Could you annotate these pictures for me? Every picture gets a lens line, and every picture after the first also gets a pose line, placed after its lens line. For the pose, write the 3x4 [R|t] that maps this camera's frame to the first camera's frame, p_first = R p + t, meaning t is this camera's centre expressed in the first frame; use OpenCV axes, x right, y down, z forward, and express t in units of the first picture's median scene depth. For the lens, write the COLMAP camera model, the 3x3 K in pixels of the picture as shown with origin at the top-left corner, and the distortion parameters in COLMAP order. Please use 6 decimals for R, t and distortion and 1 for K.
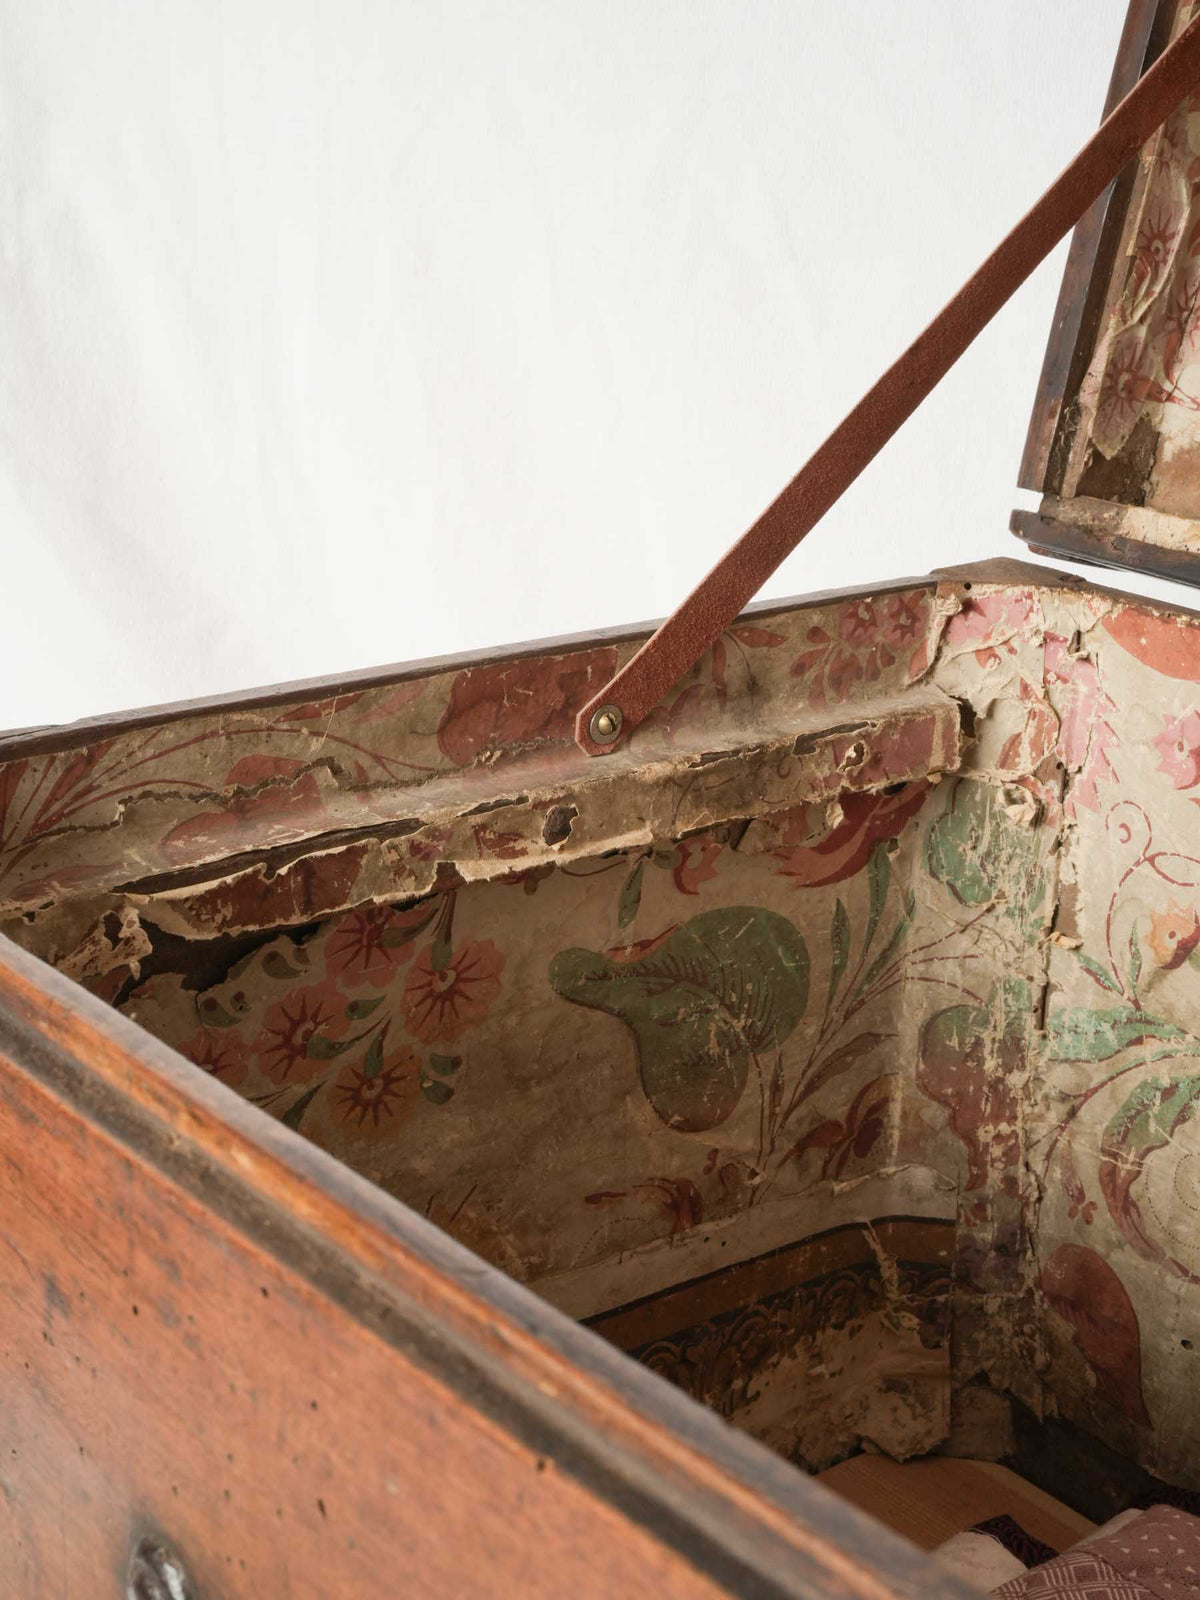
lens RADIAL K [[2607.3, 0, 600.0], [0, 2607.3, 800.0], [0, 0, 1]] dist [-0.001552, 0.013598]
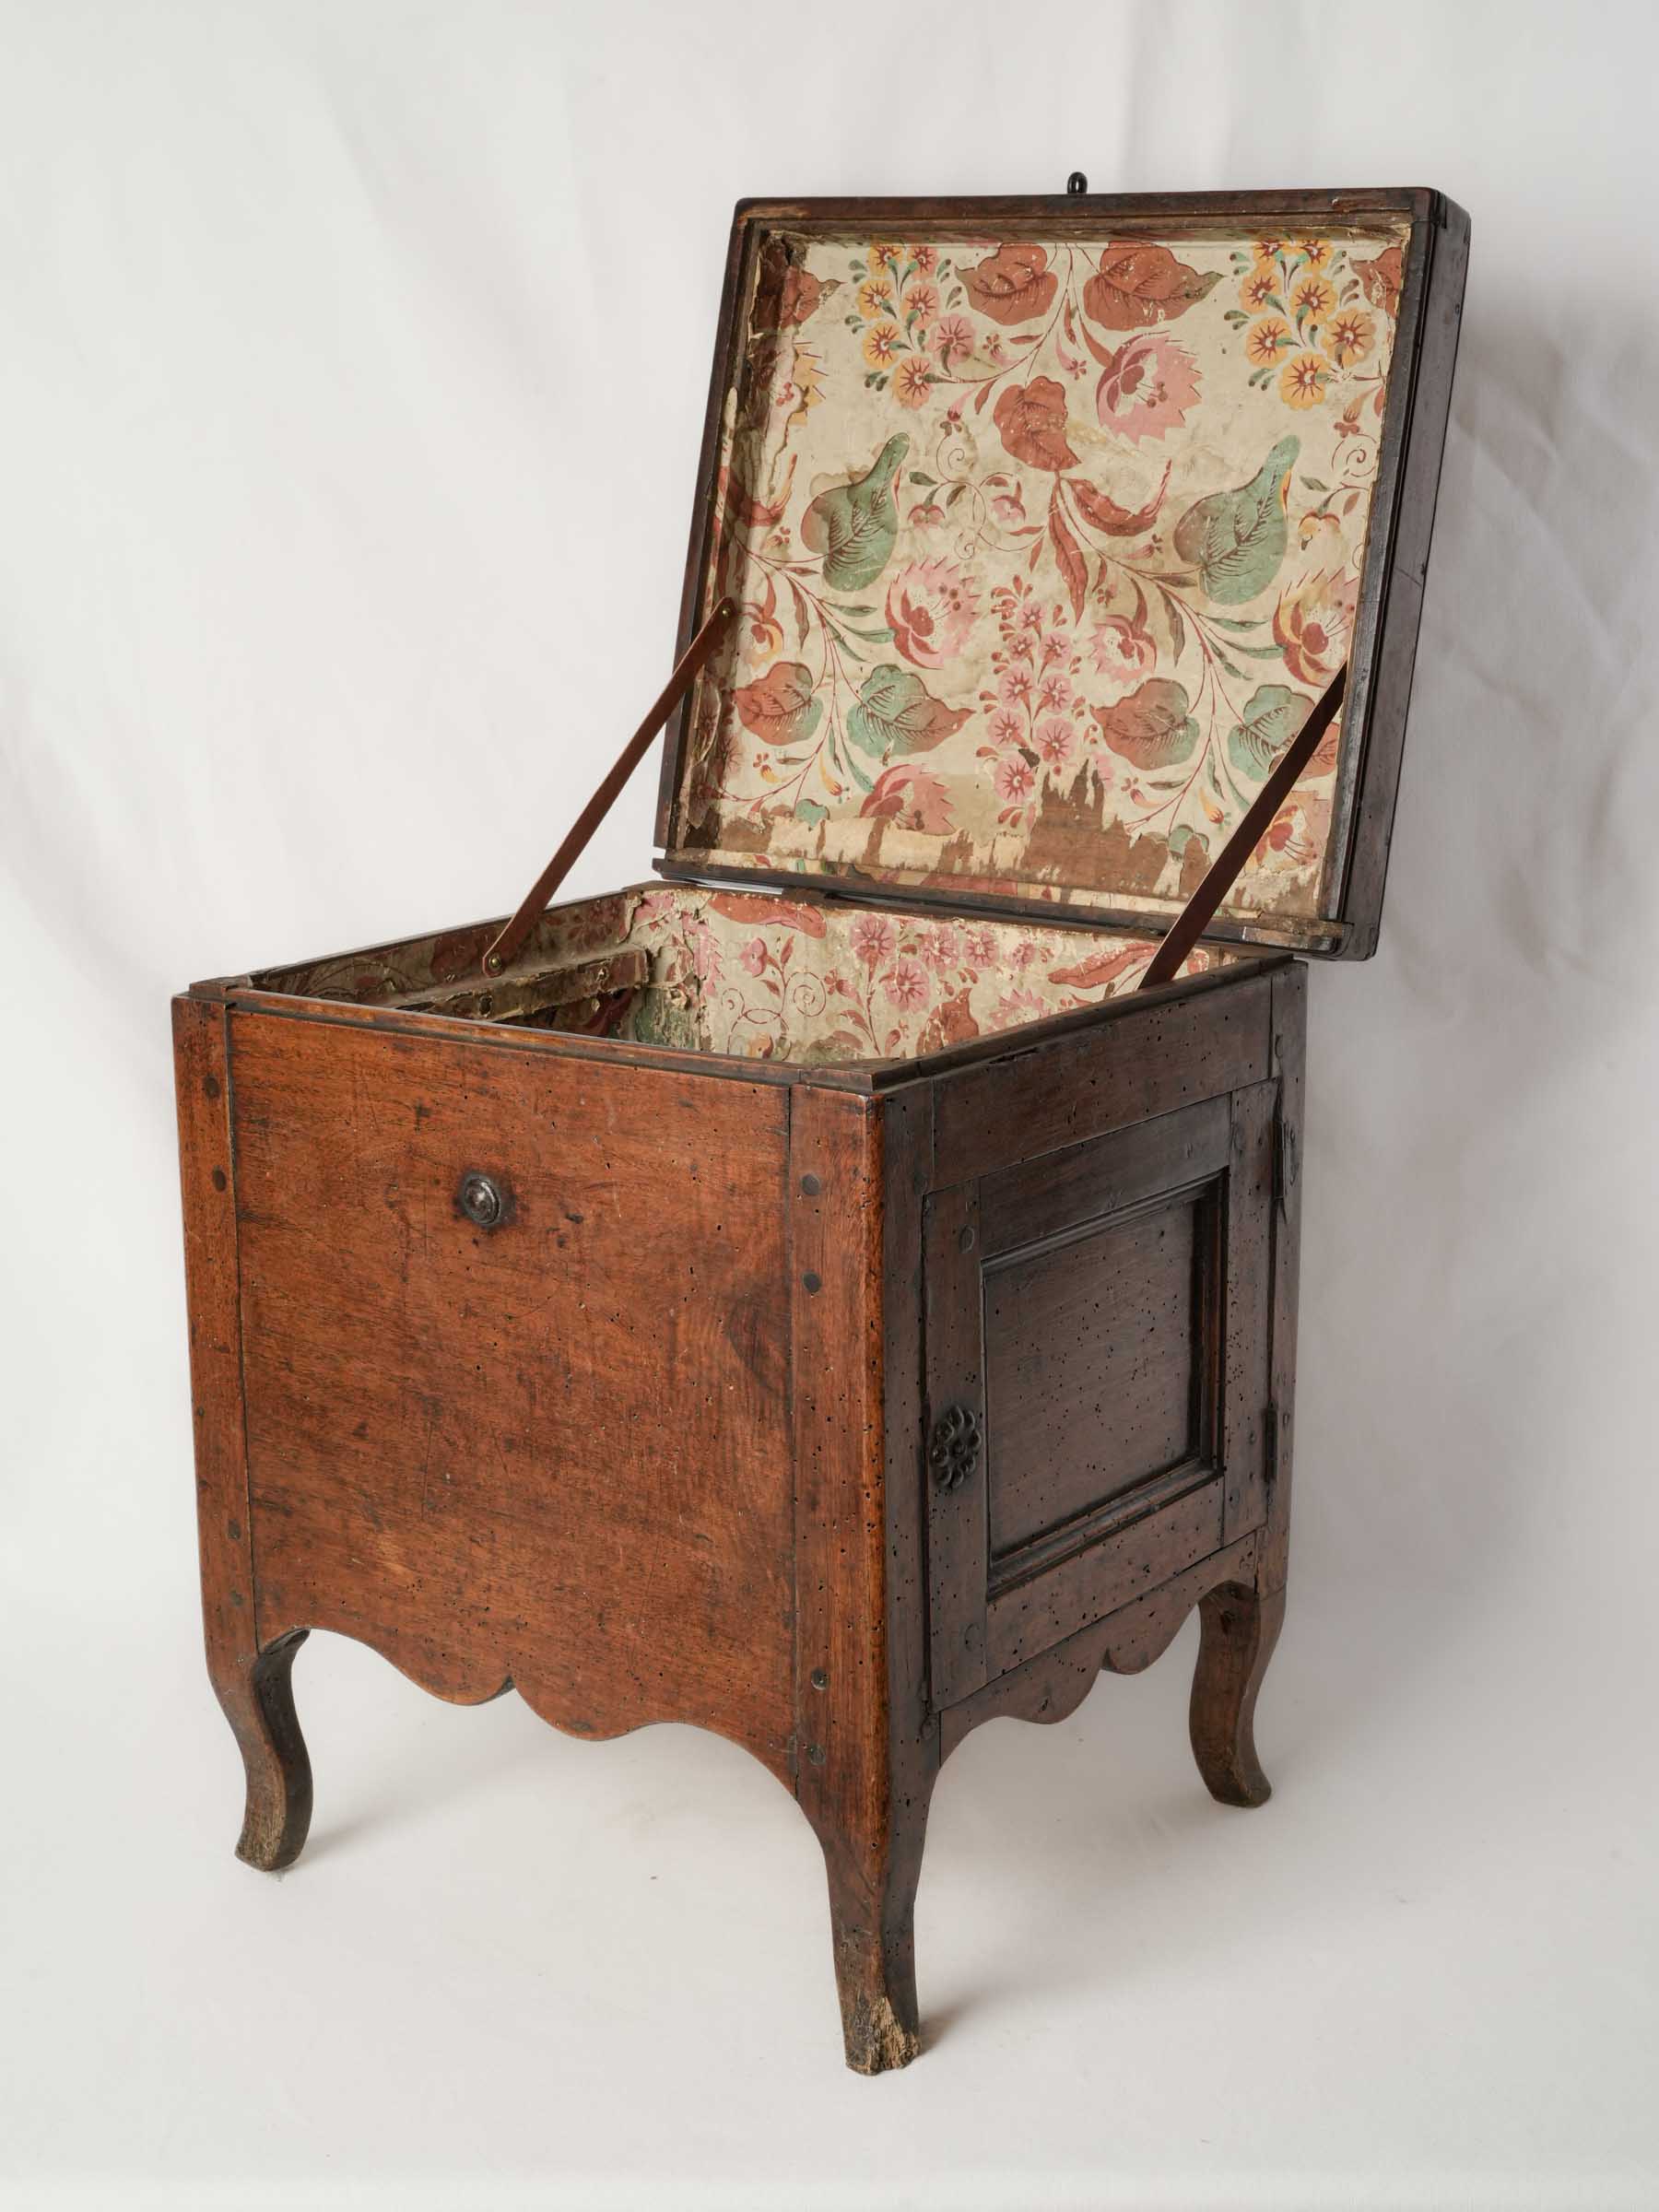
lens RADIAL K [[3604.6, 0, 829.5], [0, 3604.6, 1106.0], [0, 0, 1]] dist [-0.001552, 0.013598]
pose [[0.956616, -0.102056, 0.272893, -0.507701], [0.128169, 0.988553, -0.079595, 0.327930], [-0.261646, 0.111118, 0.958746, -1.734025]]
